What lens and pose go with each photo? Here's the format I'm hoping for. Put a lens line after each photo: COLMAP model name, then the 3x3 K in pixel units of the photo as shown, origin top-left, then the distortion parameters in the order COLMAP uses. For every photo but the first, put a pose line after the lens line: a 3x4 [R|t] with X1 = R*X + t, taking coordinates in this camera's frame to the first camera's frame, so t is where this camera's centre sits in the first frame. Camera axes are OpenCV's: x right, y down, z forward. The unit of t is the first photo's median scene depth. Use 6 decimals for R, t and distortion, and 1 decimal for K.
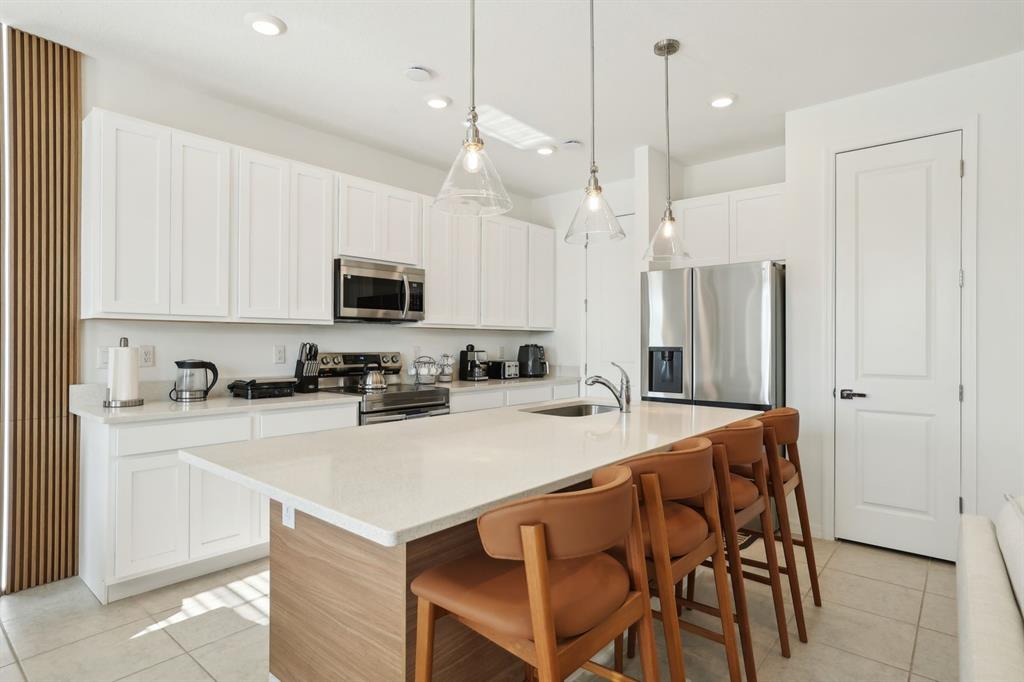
lens RADIAL K [[547.3, 0, 489.9], [0, 547.3, 343.0], [0, 0, 1]] dist [-0.001994, -0.000528]
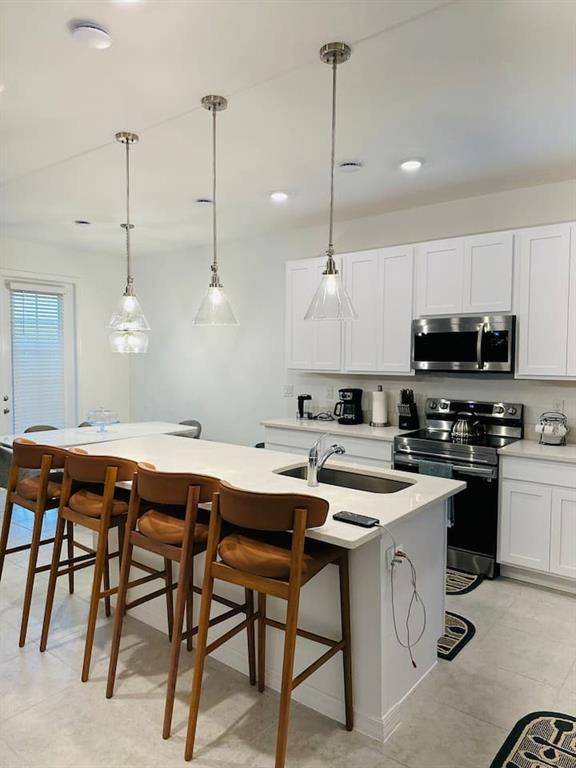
lens RADIAL K [[546.9, 0, 288.0], [0, 546.9, 384.0], [0, 0, 1]] dist [0.104696, -0.155959]
pose [[0.044416, 0.054802, -0.997509, 0.892342], [-0.010258, 0.998467, 0.054398, -0.077722], [0.998960, 0.007816, 0.044910, 0.667550]]
